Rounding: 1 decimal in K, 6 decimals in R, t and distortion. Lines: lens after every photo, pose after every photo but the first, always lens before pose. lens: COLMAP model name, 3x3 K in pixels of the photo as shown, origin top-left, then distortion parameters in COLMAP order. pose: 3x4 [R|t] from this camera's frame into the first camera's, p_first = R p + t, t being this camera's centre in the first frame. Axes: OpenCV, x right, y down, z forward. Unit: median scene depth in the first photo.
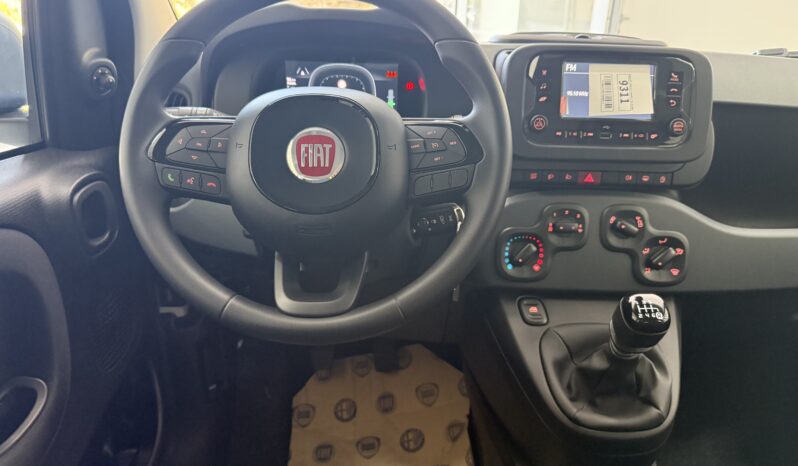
lens RADIAL K [[570.5, 0, 398.5], [0, 570.5, 237.9], [0, 0, 1]] dist [0.029034, -0.047762]
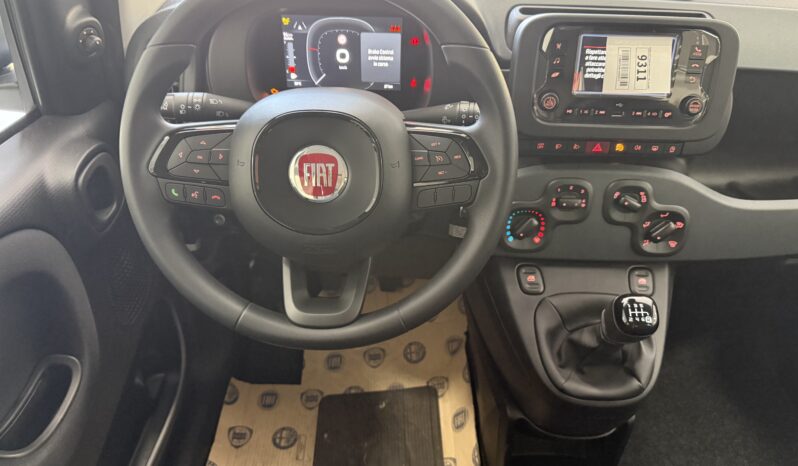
lens RADIAL K [[570.5, 0, 397.0], [0, 570.5, 233.5], [0, 0, 1]] dist [0.029034, -0.047762]
pose [[0.999944, 0.003138, -0.010095, 0.001357], [-0.000358, 0.964435, 0.264318, -0.240510], [0.010565, -0.264300, 0.964383, 0.014944]]
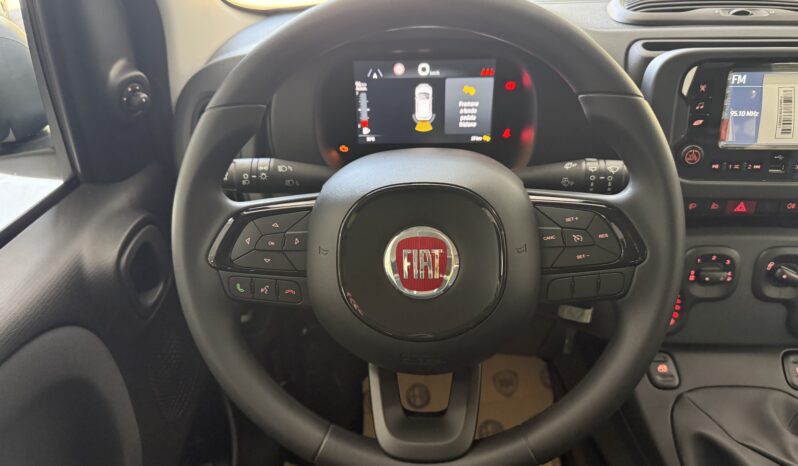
lens RADIAL K [[570.5, 0, 399.5], [0, 570.5, 231.2], [0, 0, 1]] dist [0.029034, -0.047762]
pose [[0.998004, -0.018554, -0.060358, -0.101620], [0.030370, 0.979084, 0.201175, -0.267538], [0.055363, -0.202606, 0.977694, 0.201728]]
